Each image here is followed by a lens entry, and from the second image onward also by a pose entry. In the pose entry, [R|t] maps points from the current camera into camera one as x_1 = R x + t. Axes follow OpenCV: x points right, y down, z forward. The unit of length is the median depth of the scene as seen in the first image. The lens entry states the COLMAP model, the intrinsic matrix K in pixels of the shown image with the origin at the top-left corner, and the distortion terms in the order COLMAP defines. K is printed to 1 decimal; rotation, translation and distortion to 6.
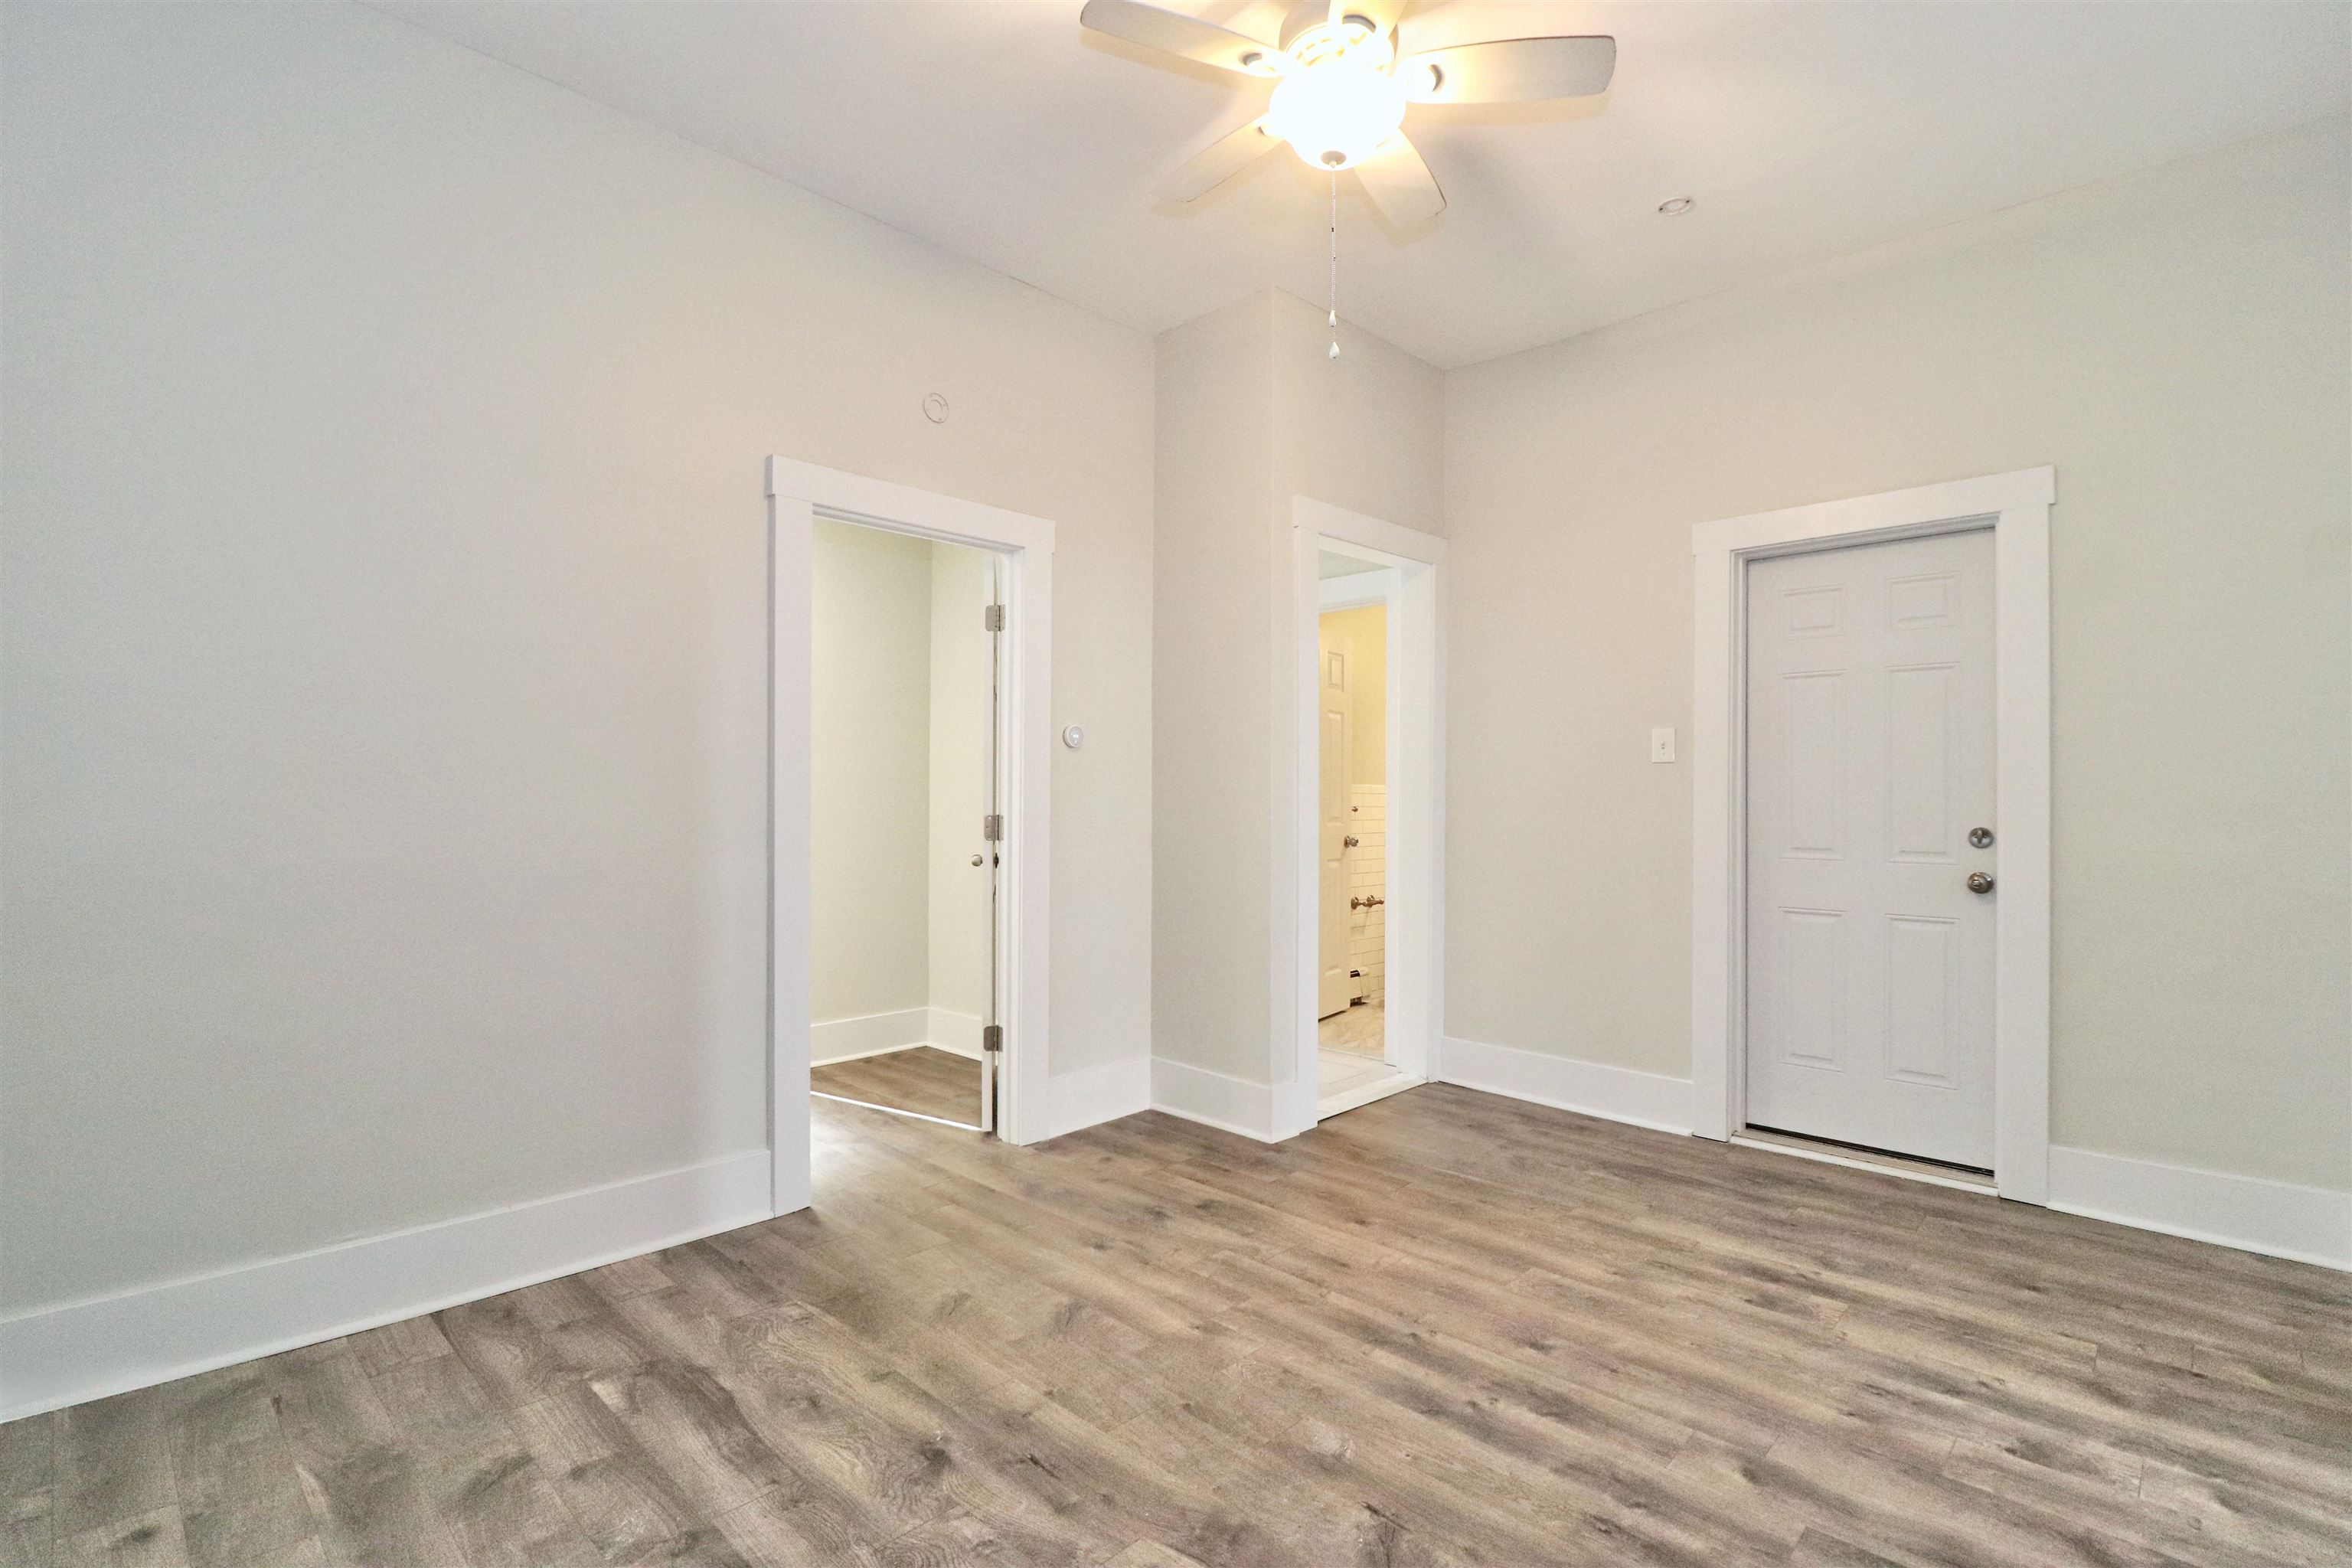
lens RADIAL K [[1099.1, 0, 1183.9], [0, 1099.1, 791.2], [0, 0, 1]] dist [0.001968, -0.015067]
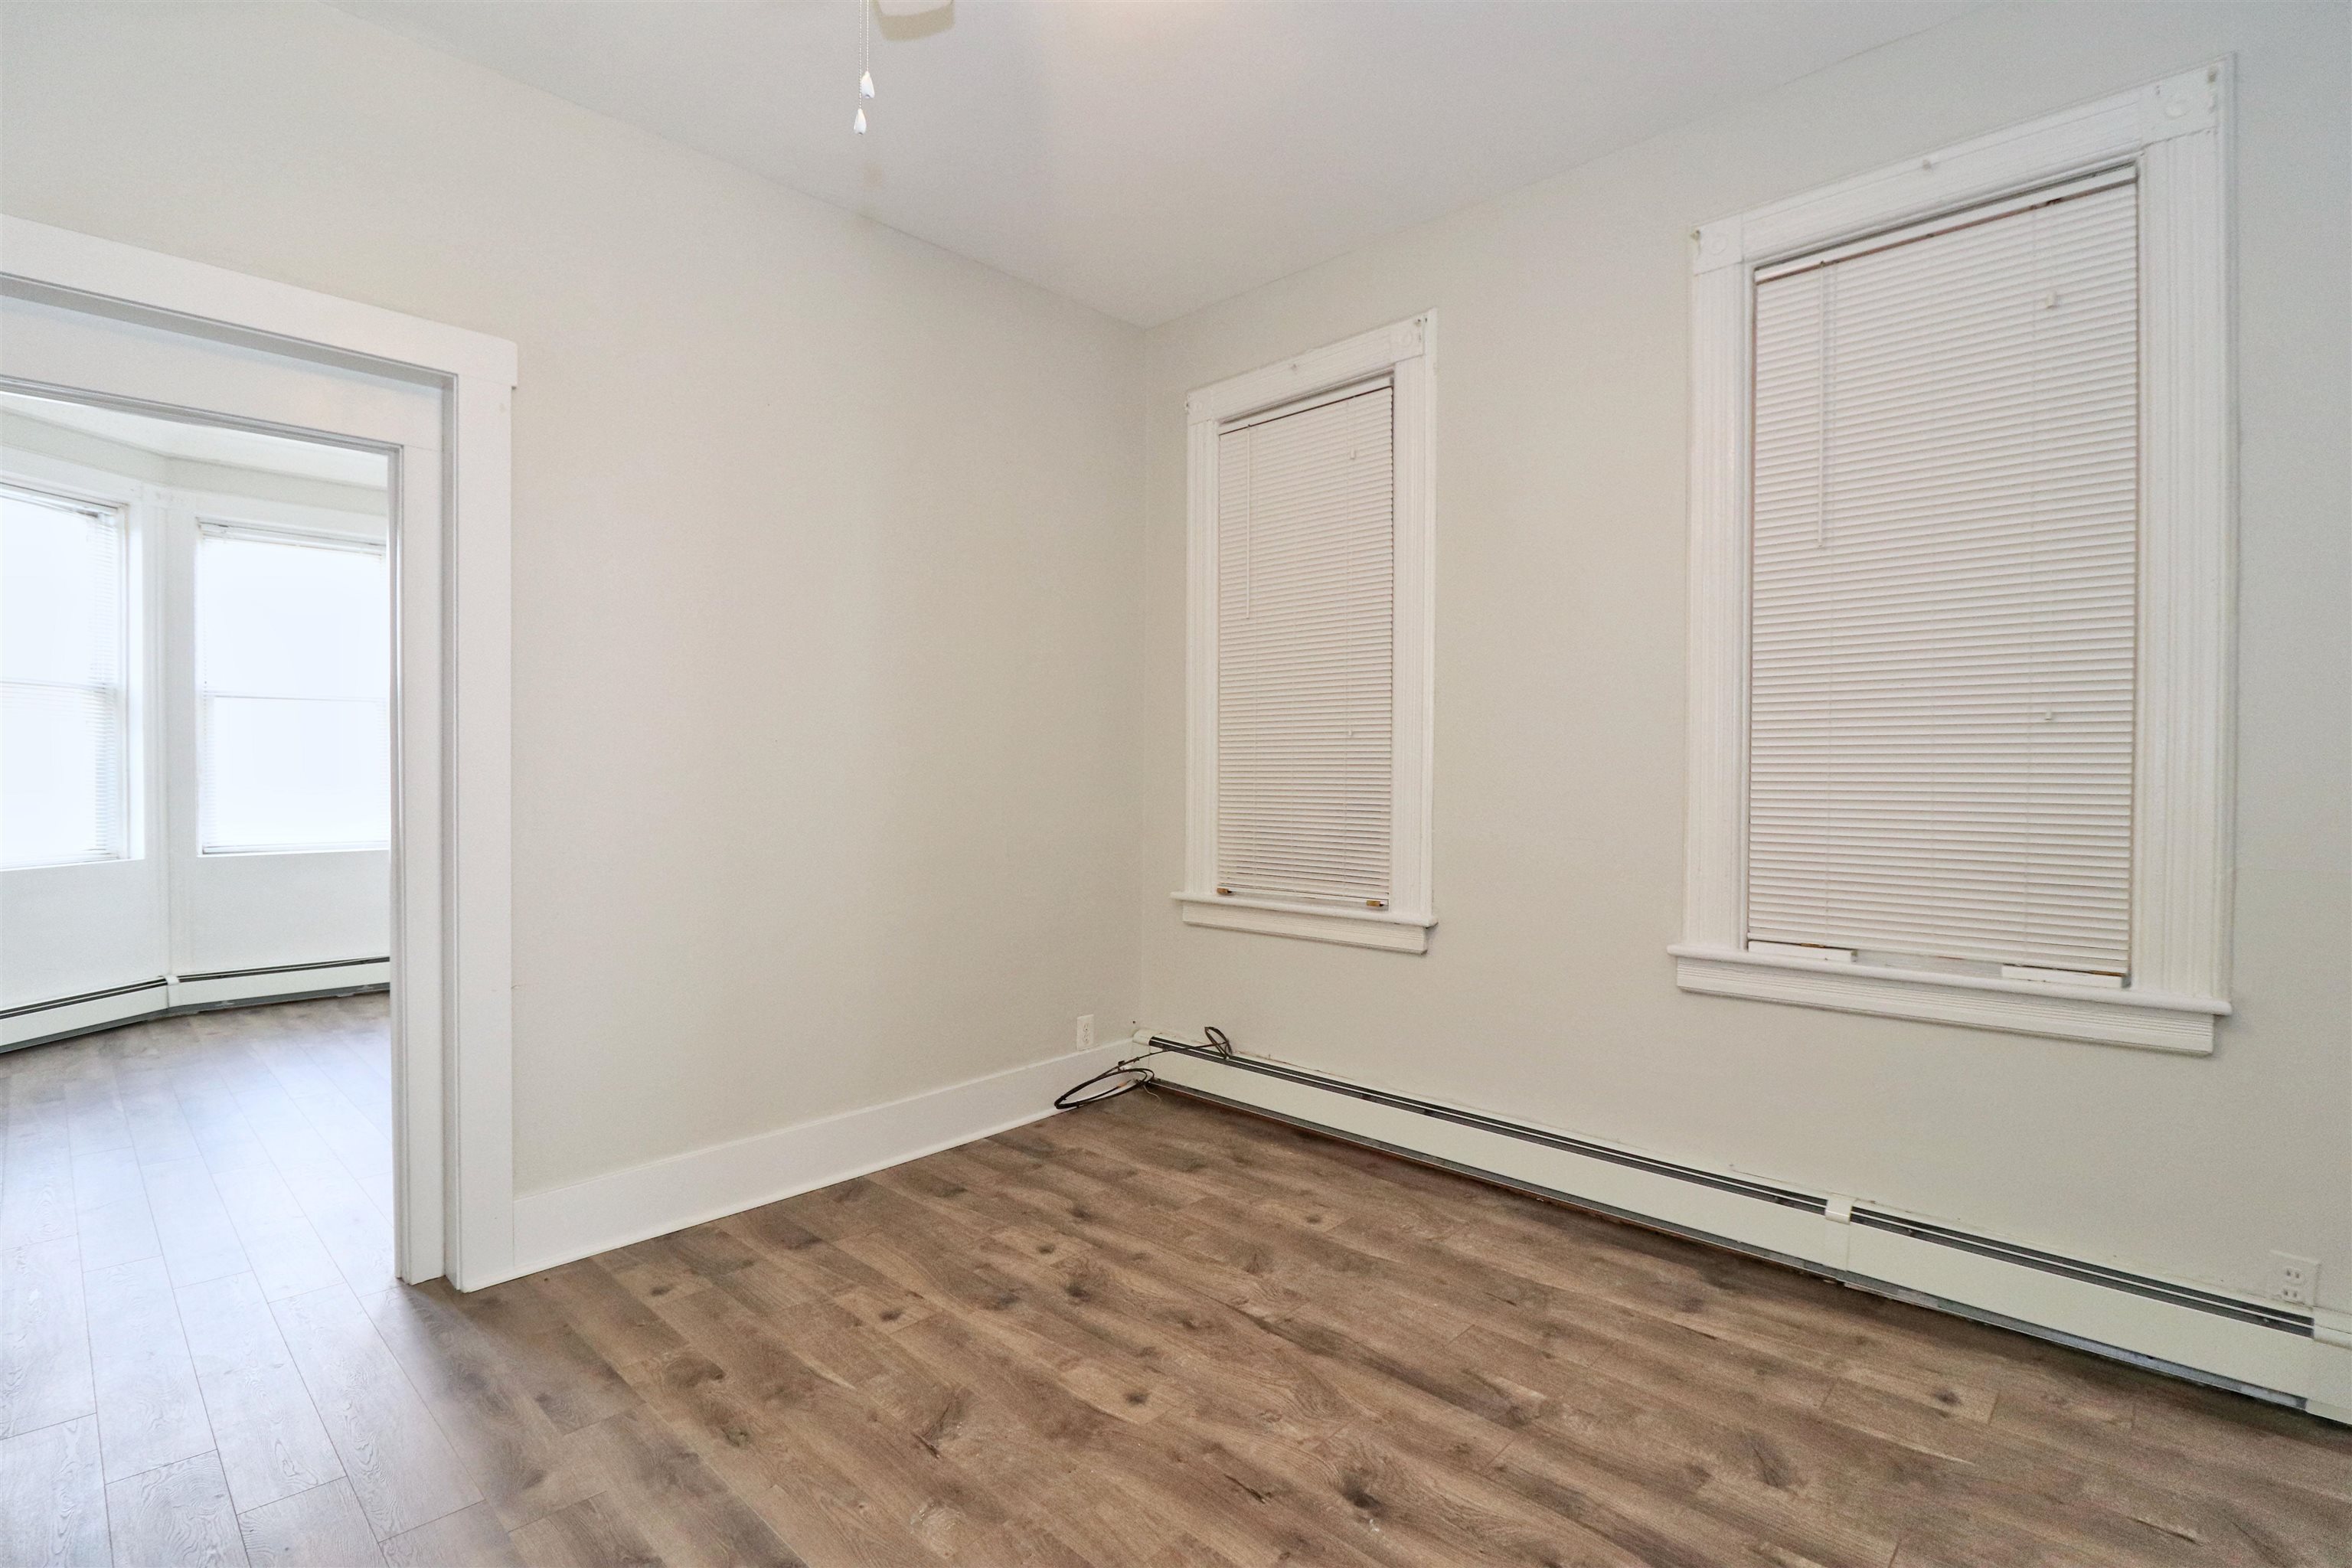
lens RADIAL K [[1078.2, 0, 1234.7], [0, 1078.2, 793.7], [0, 0, 1]] dist [0.000377, -0.014822]
pose [[-0.998415, -0.007806, -0.055738, -0.056071], [-0.008545, 0.999878, 0.013042, -0.017656], [0.055630, 0.013498, -0.998360, 1.821330]]
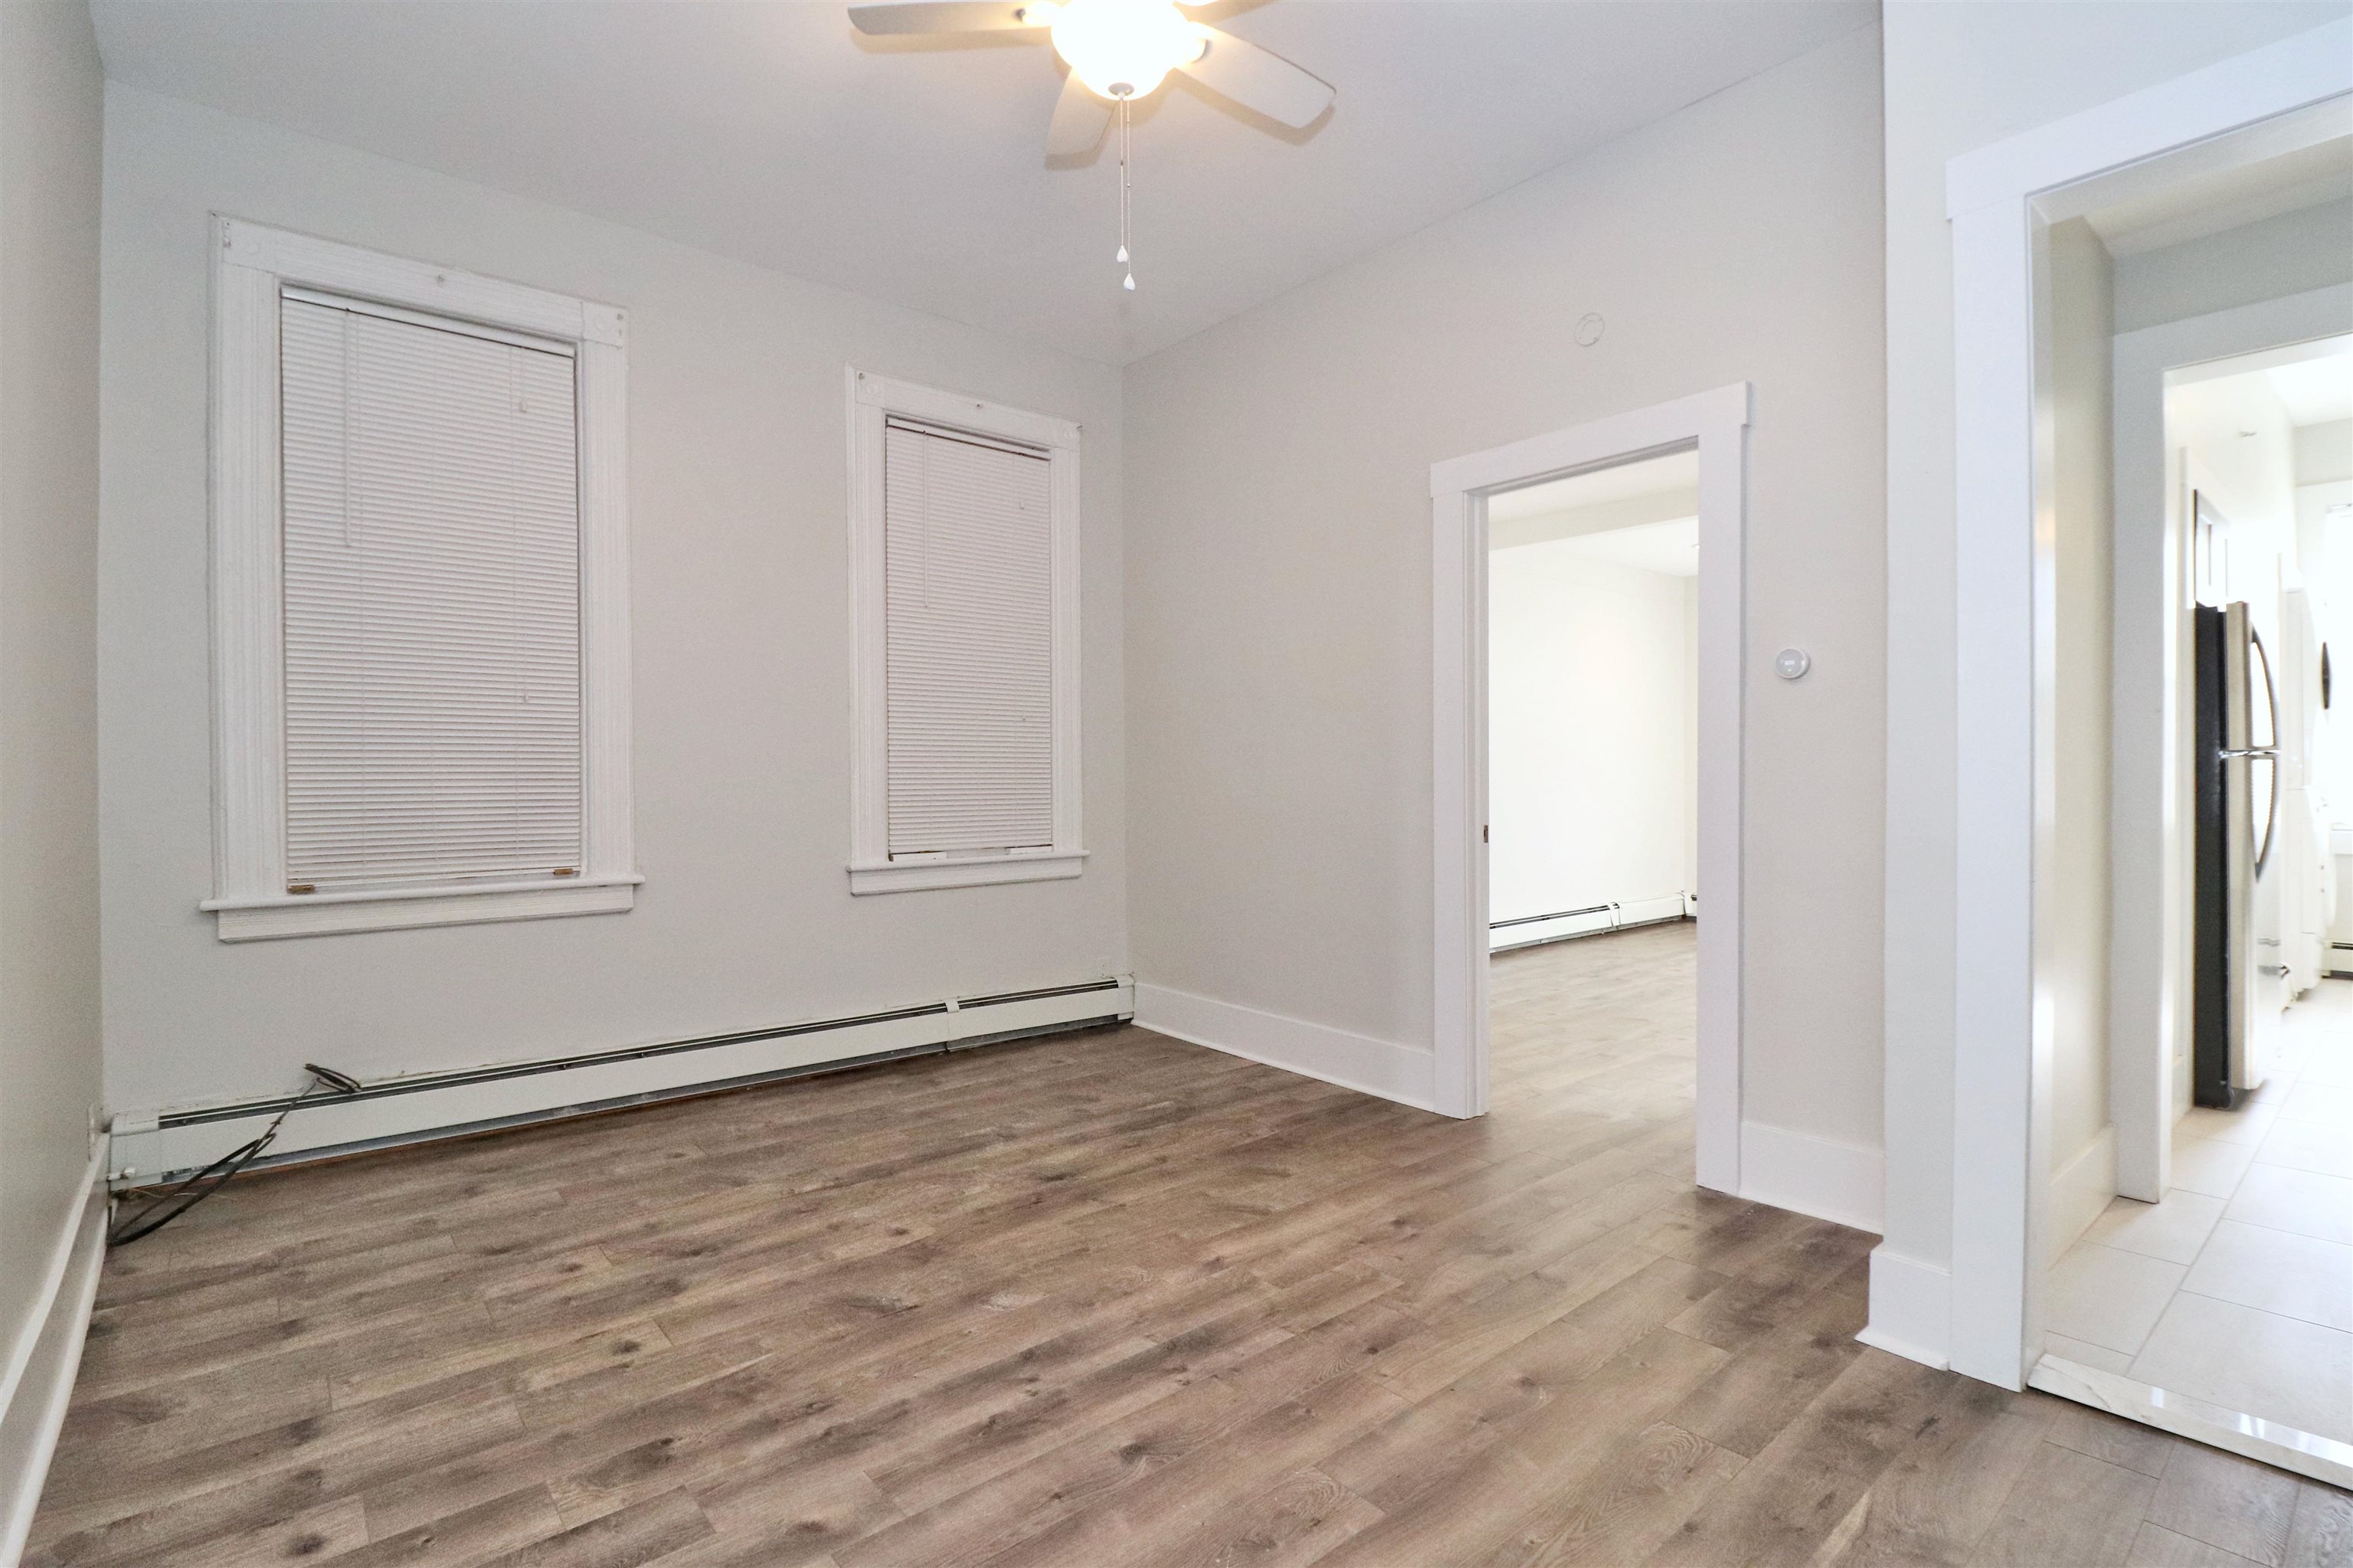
lens RADIAL K [[1061.0, 0, 1176.5], [0, 1061.0, 784.0], [0, 0, 1]] dist [0.000669, -0.012836]
pose [[-0.089107, 0.004164, -0.996013, 1.195898], [0.005742, 0.999977, 0.003667, 0.039047], [0.996006, -0.005392, -0.089129, 1.240155]]
